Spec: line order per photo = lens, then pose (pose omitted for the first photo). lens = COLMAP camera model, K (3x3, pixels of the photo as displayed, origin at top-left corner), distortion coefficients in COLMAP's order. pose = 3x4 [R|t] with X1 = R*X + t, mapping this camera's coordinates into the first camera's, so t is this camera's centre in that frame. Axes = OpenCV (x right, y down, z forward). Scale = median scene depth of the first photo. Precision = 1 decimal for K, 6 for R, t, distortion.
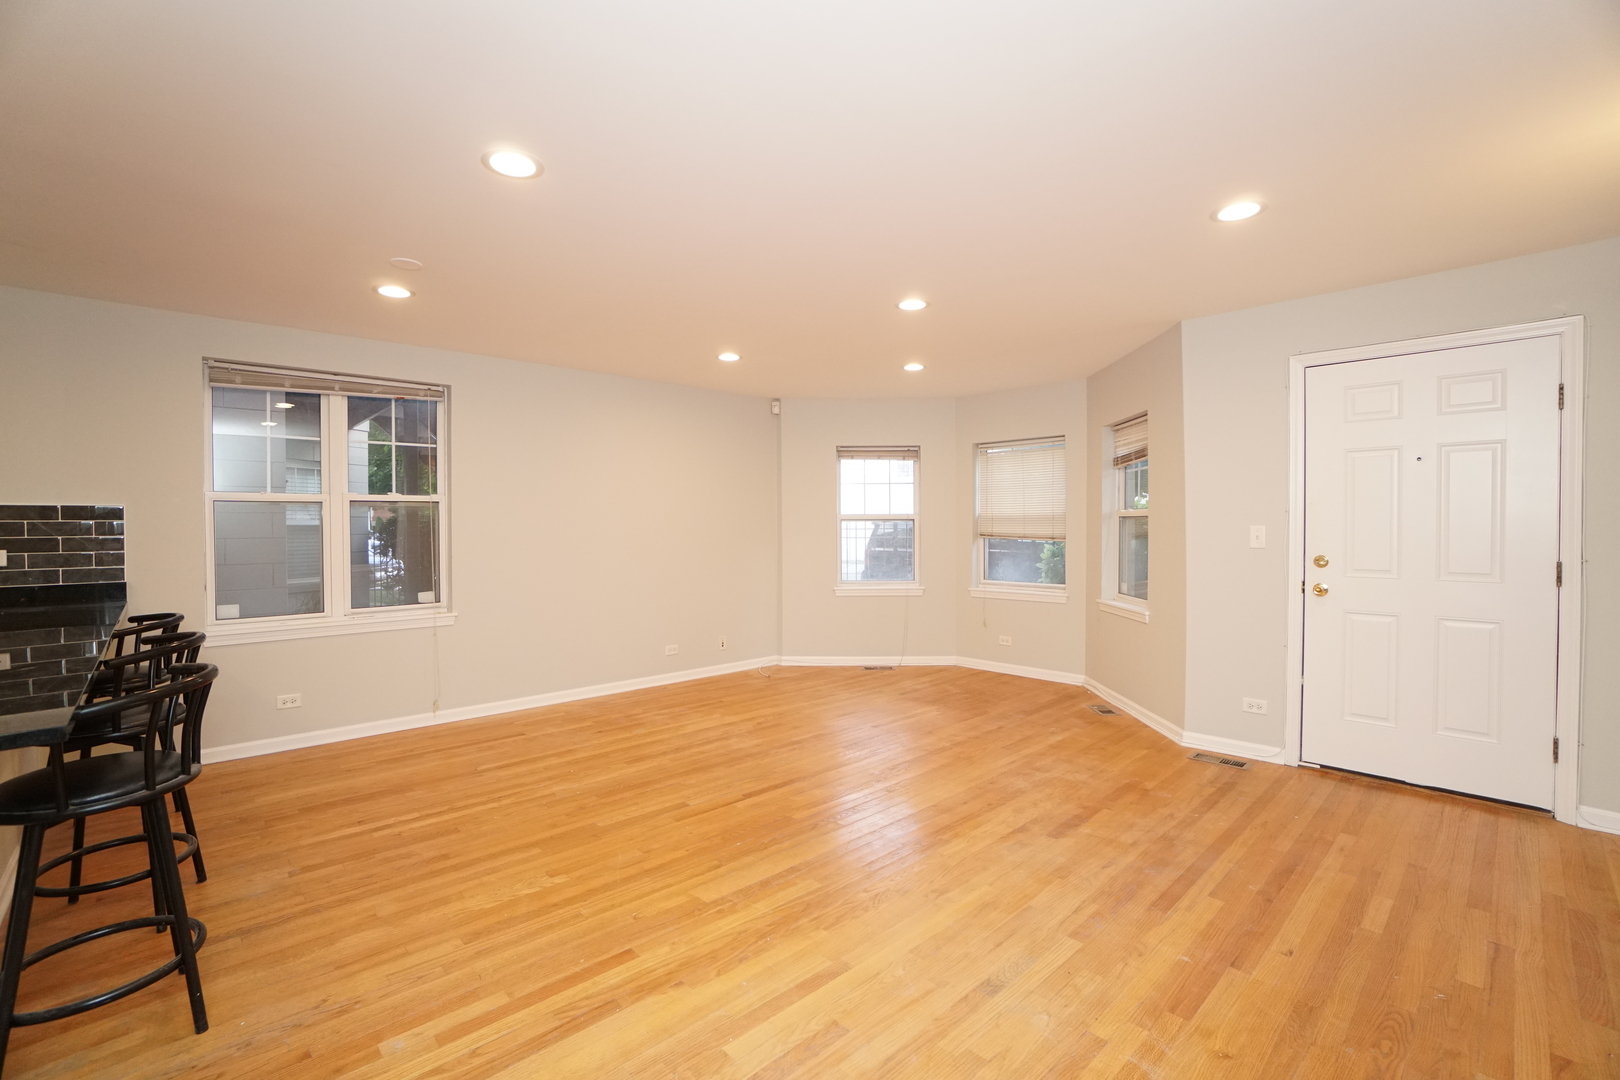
lens RADIAL K [[712.9, 0, 804.3], [0, 712.9, 535.9], [0, 0, 1]] dist [-0.066799, 0.024935]
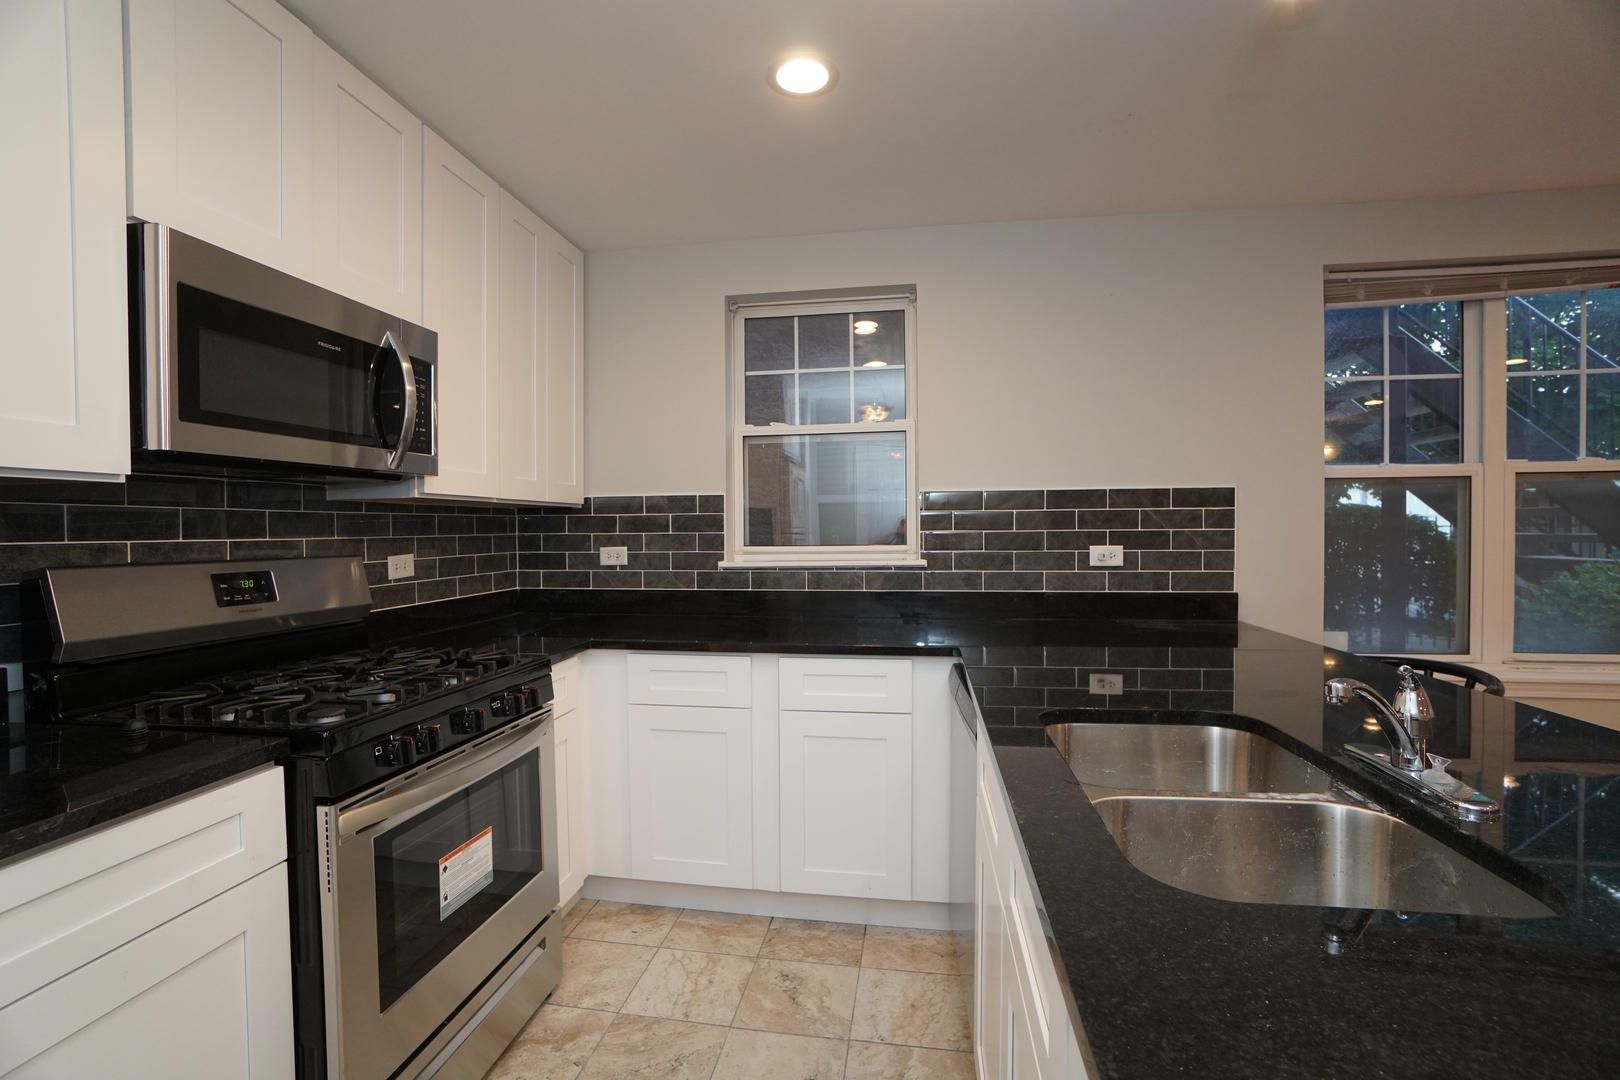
lens RADIAL K [[712.9, 0, 804.3], [0, 712.9, 535.9], [0, 0, 1]] dist [-0.066799, 0.024935]
pose [[0.611933, 0.012001, -0.790818, -0.697509], [-0.006942, 0.999928, 0.009803, 0.003741], [0.790879, -0.000509, 0.611972, 0.189232]]
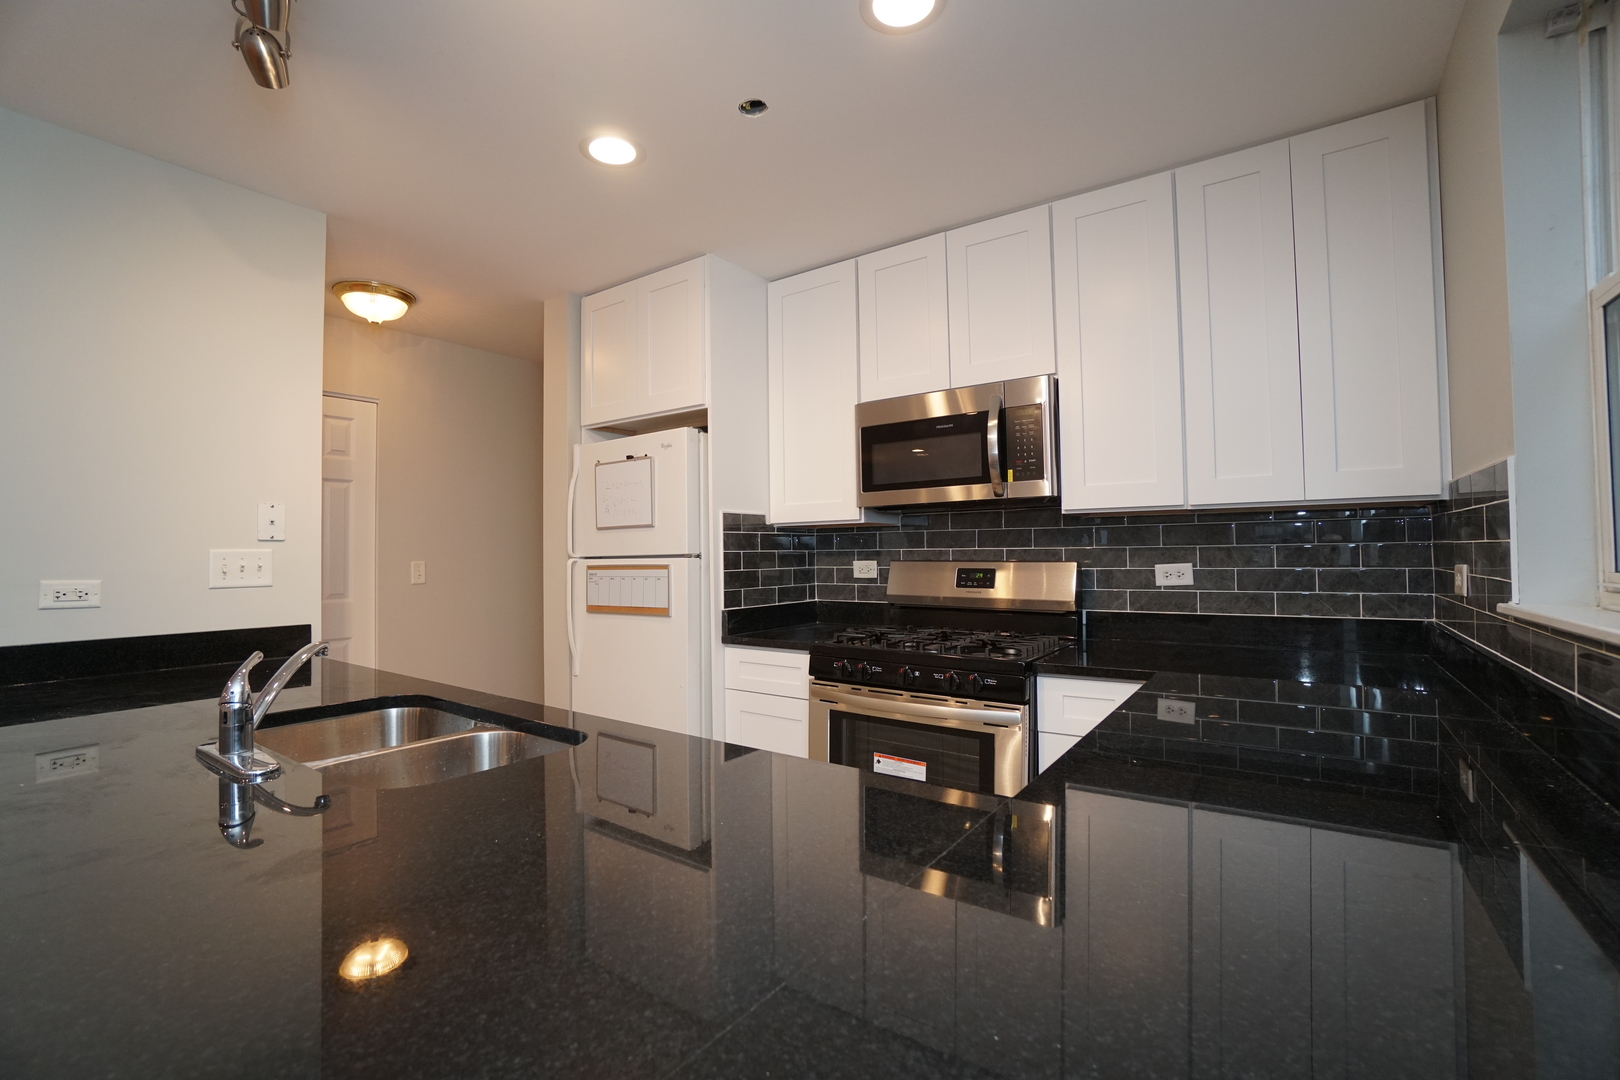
lens RADIAL K [[712.9, 0, 804.3], [0, 712.9, 535.9], [0, 0, 1]] dist [-0.066799, 0.024935]
pose [[-0.981120, 0.014006, -0.192894, -0.964521], [0.015964, 0.999836, -0.008600, 0.003462], [0.192742, -0.011517, -0.981182, 0.917865]]
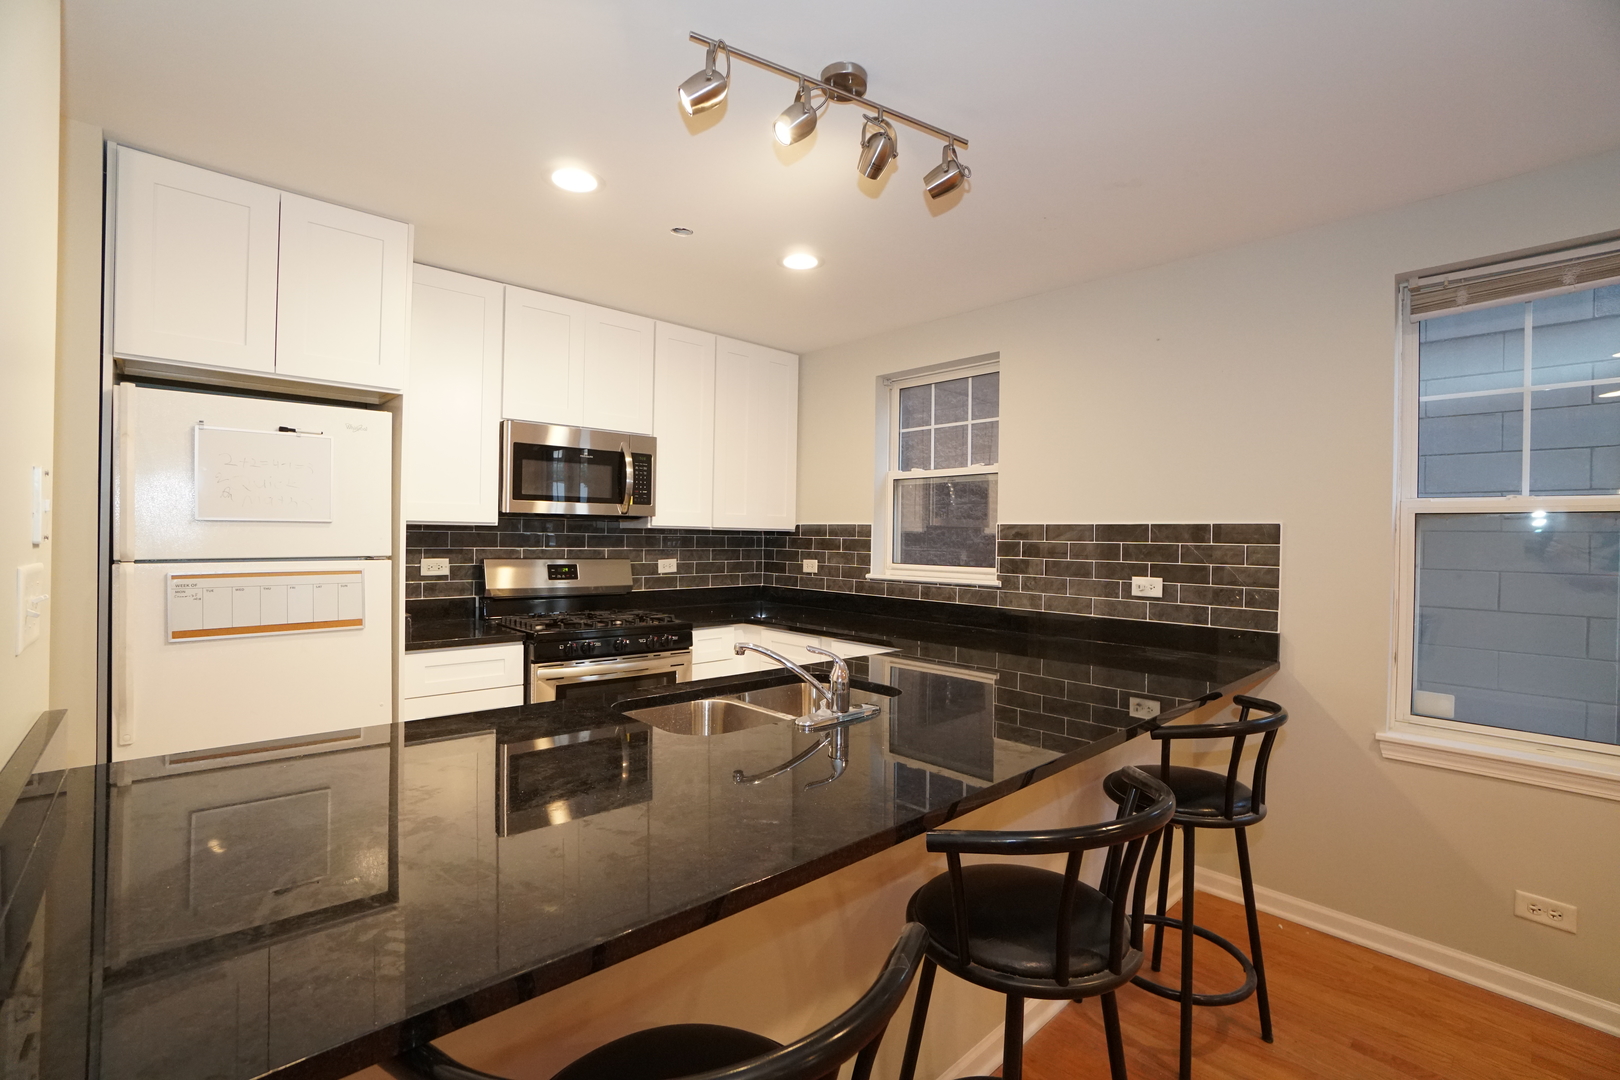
lens RADIAL K [[712.9, 0, 804.3], [0, 712.9, 535.9], [0, 0, 1]] dist [-0.066799, 0.024935]
pose [[-0.006451, 0.007400, -0.999952, -0.290599], [-0.029332, 0.999541, 0.007586, -0.022827], [0.999549, 0.029380, -0.006231, 0.526852]]
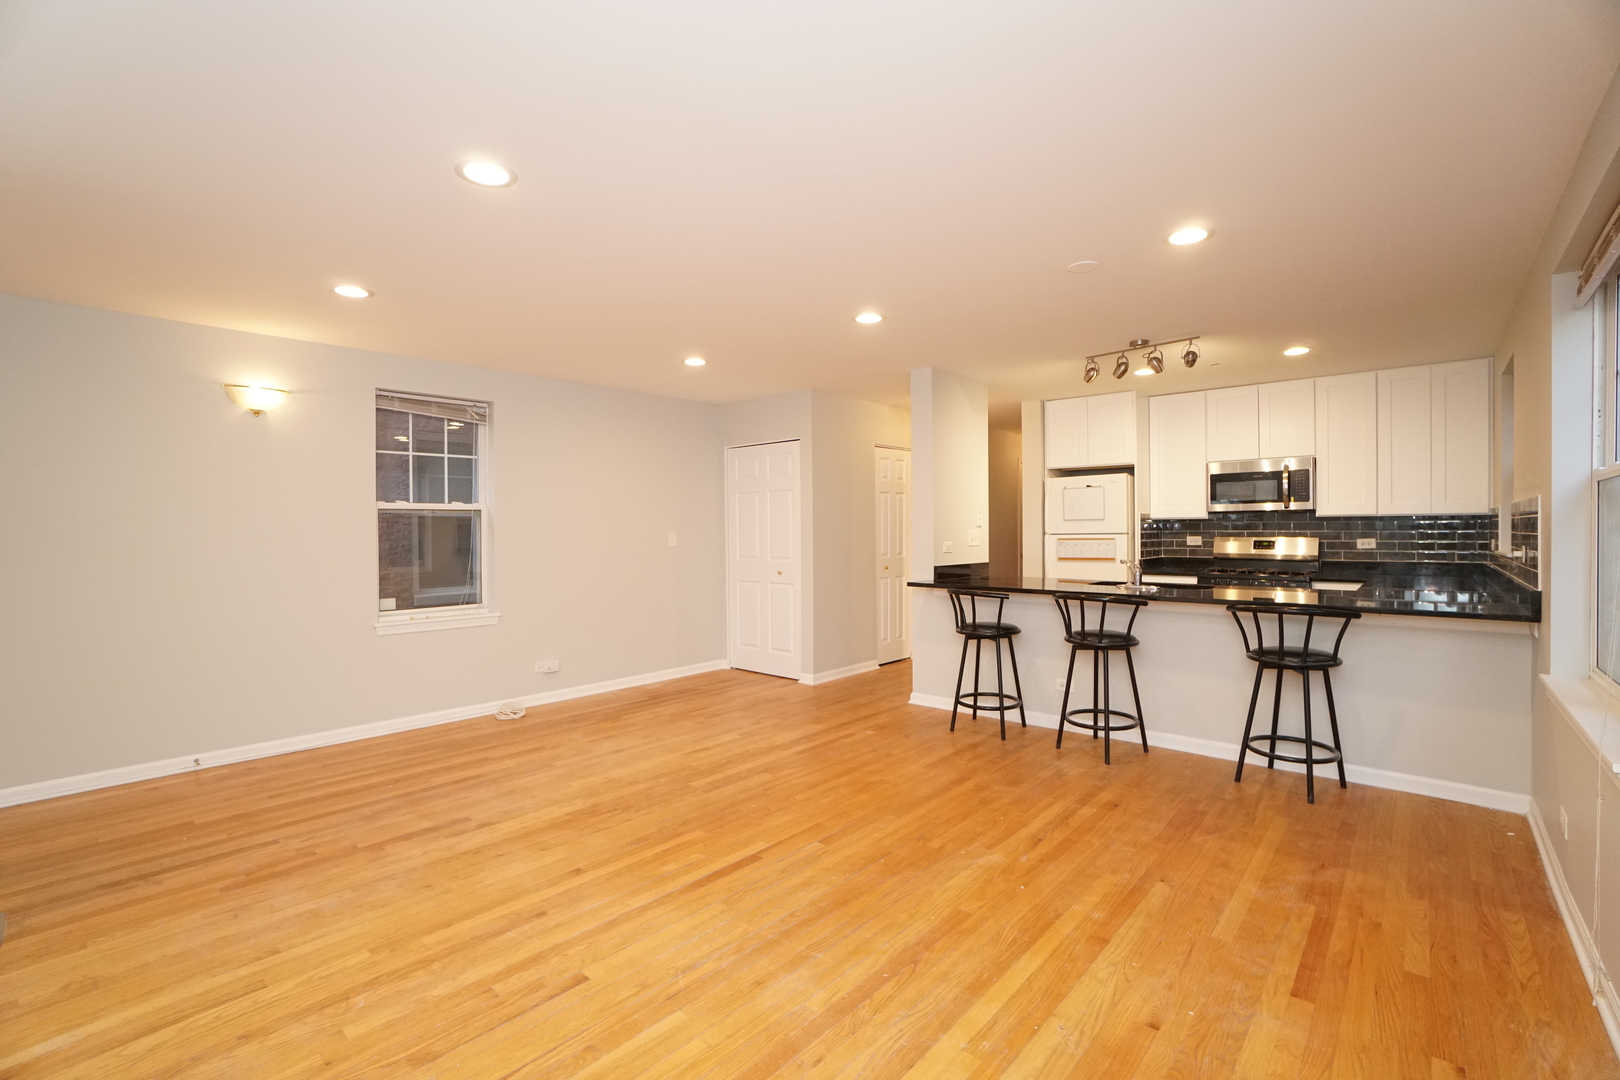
lens RADIAL K [[712.9, 0, 804.3], [0, 712.9, 535.9], [0, 0, 1]] dist [-0.066799, 0.024935]
pose [[-0.996746, 0.013502, -0.079469, -0.073817], [0.011687, 0.999661, 0.023252, -0.026366], [0.079756, 0.022248, -0.996566, 1.748793]]
